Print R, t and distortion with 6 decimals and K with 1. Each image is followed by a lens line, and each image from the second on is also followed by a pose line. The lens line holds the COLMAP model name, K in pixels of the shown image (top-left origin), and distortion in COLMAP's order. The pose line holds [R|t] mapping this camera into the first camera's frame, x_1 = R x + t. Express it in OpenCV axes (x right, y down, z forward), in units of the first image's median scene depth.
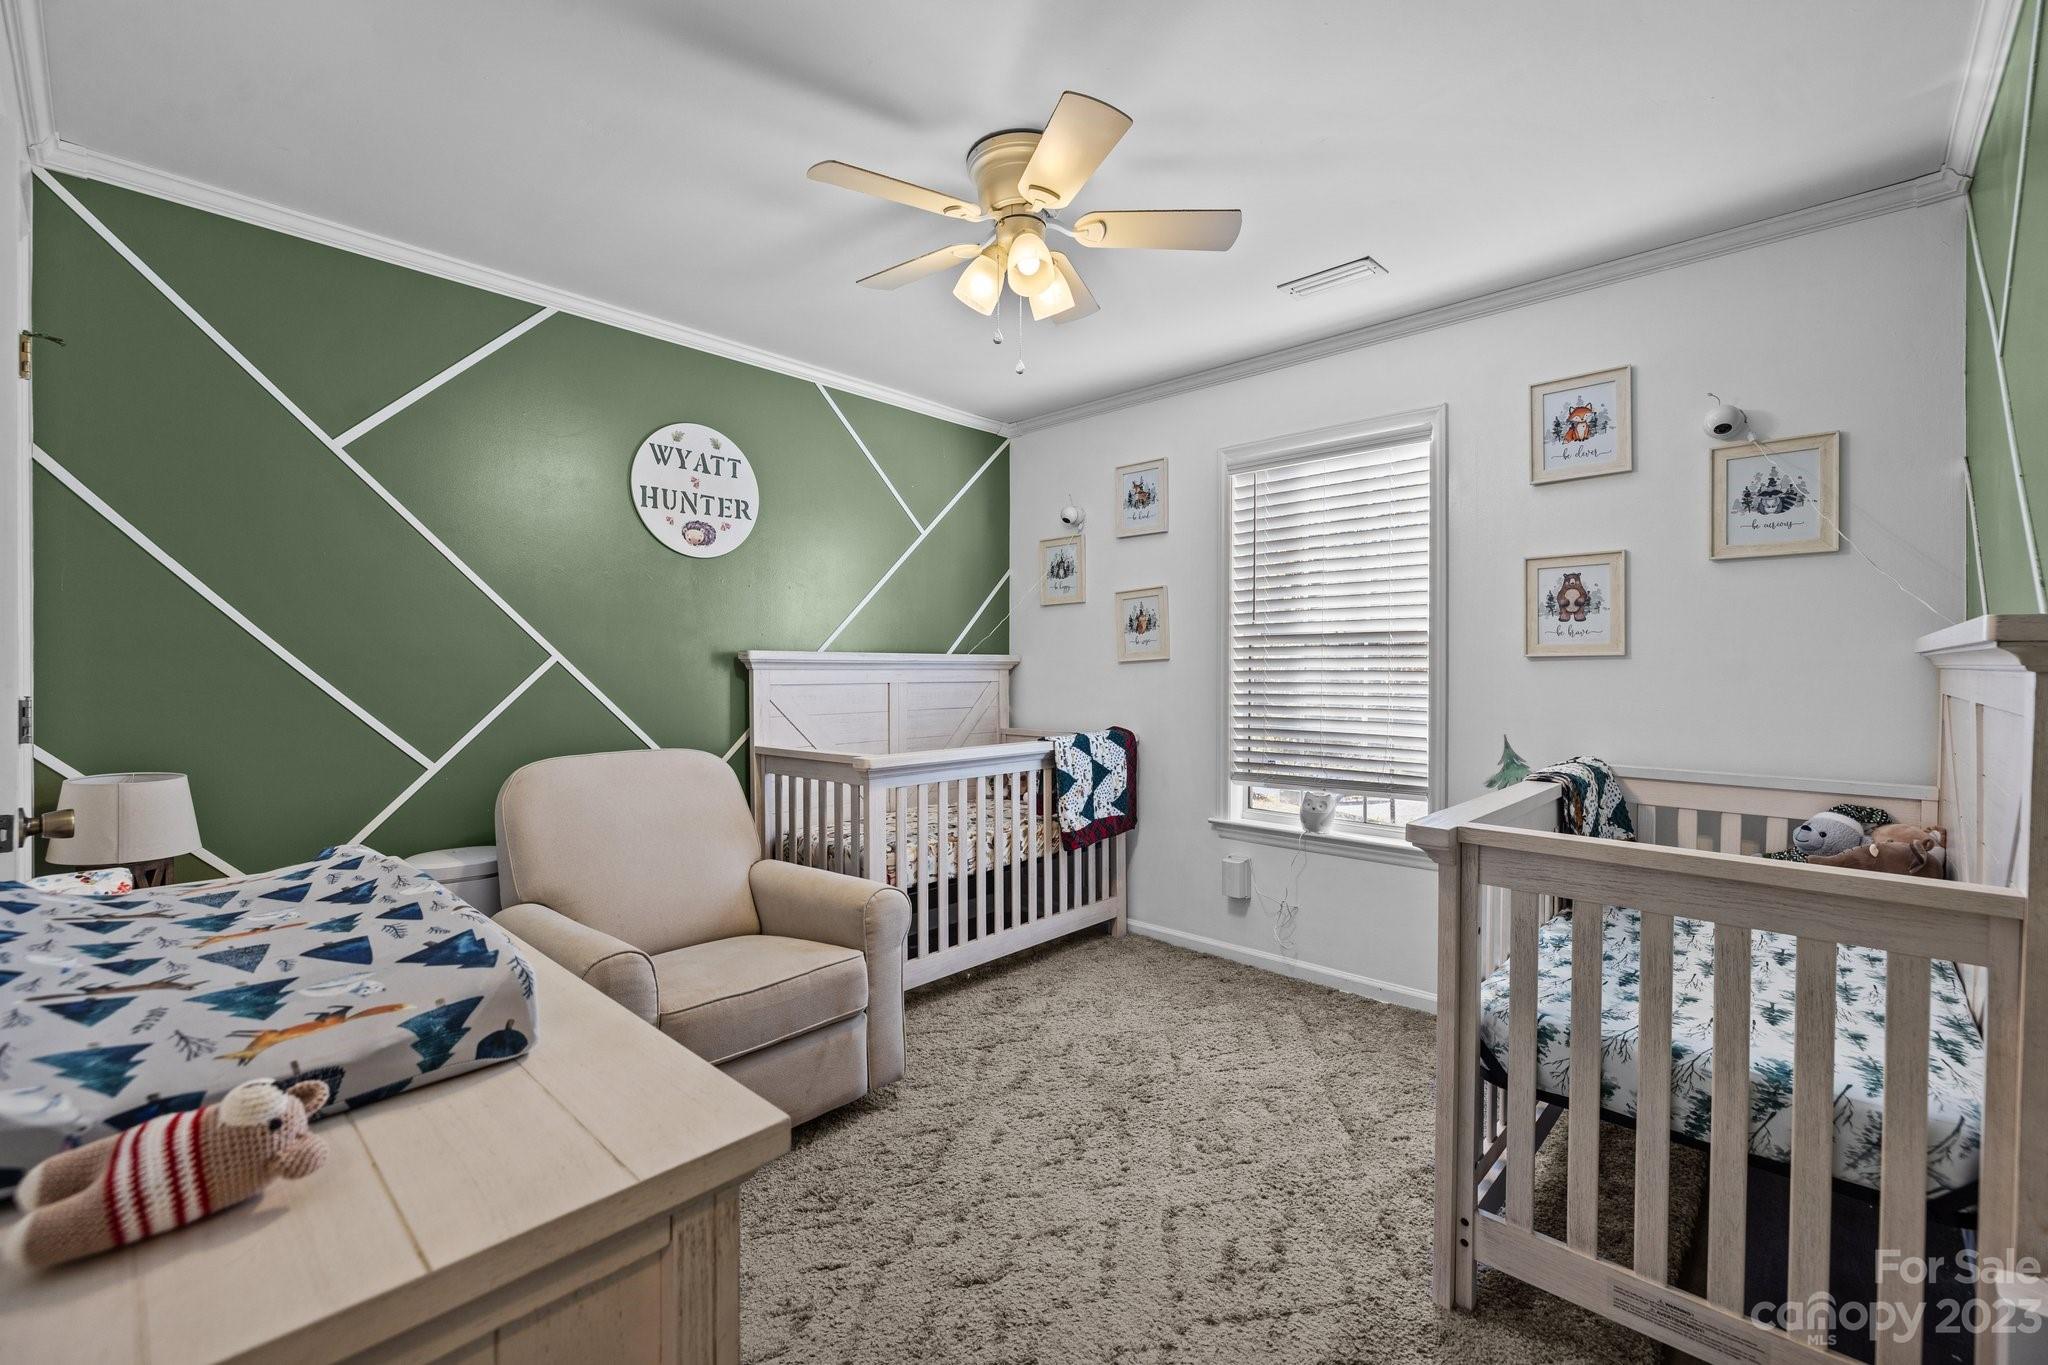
lens RADIAL K [[881.5, 0, 1020.9], [0, 881.5, 664.8], [0, 0, 1]] dist [0.001449, 0.000389]
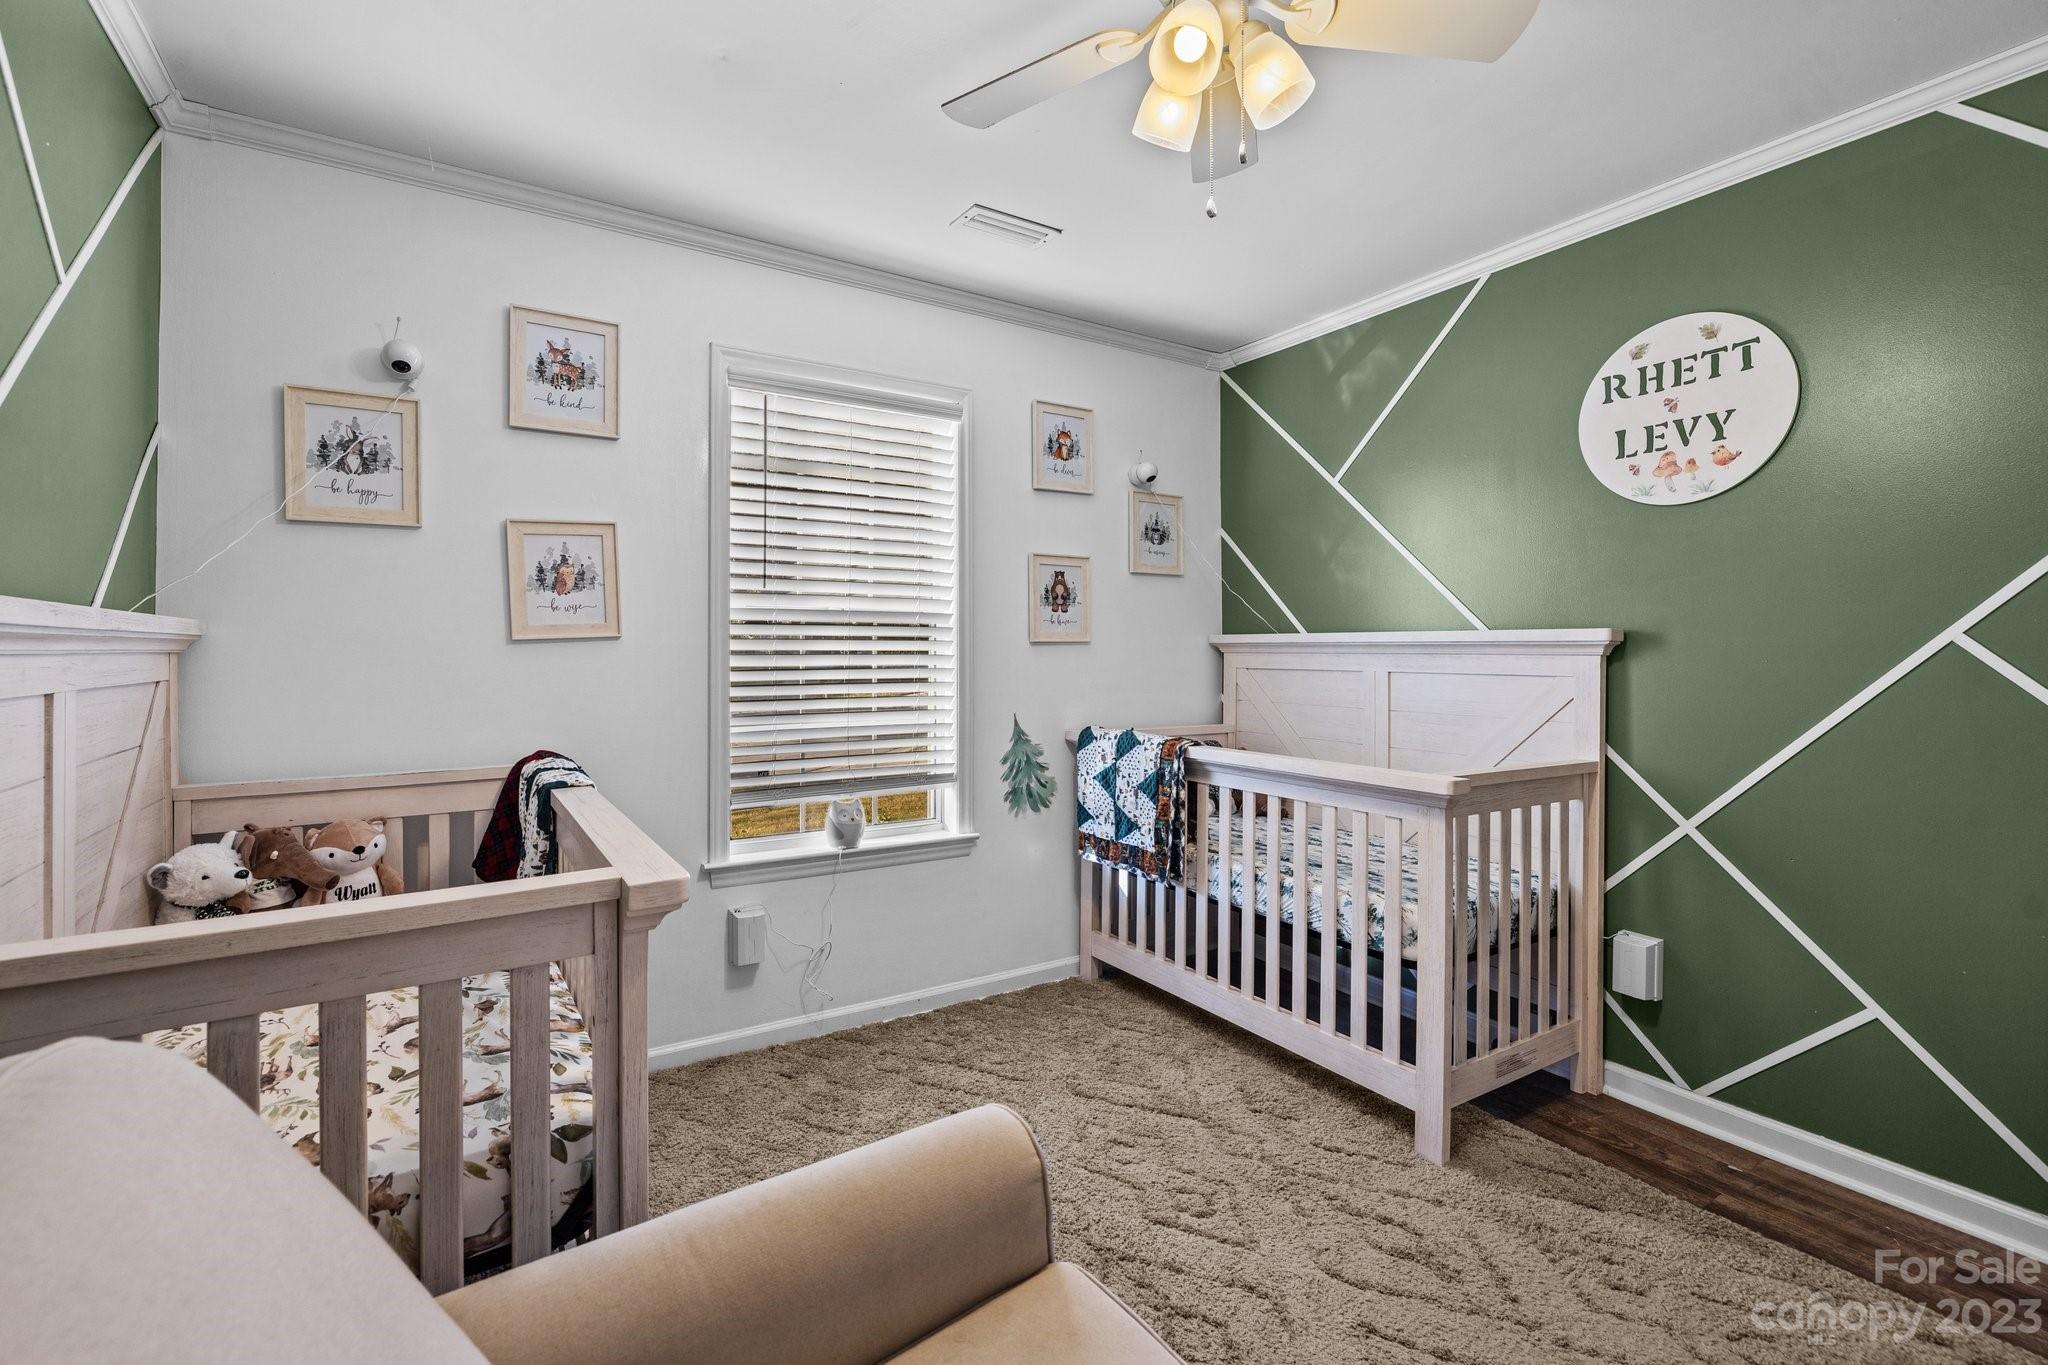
lens RADIAL K [[891.4, 0, 1023.6], [0, 891.4, 637.7], [0, 0, 1]] dist [-0.009189, 0.000117]
pose [[0.241913, 0.013890, 0.970198, -0.515943], [-0.007546, 0.999894, -0.012434, -0.000189], [-0.970269, -0.004313, 0.241992, 0.731841]]
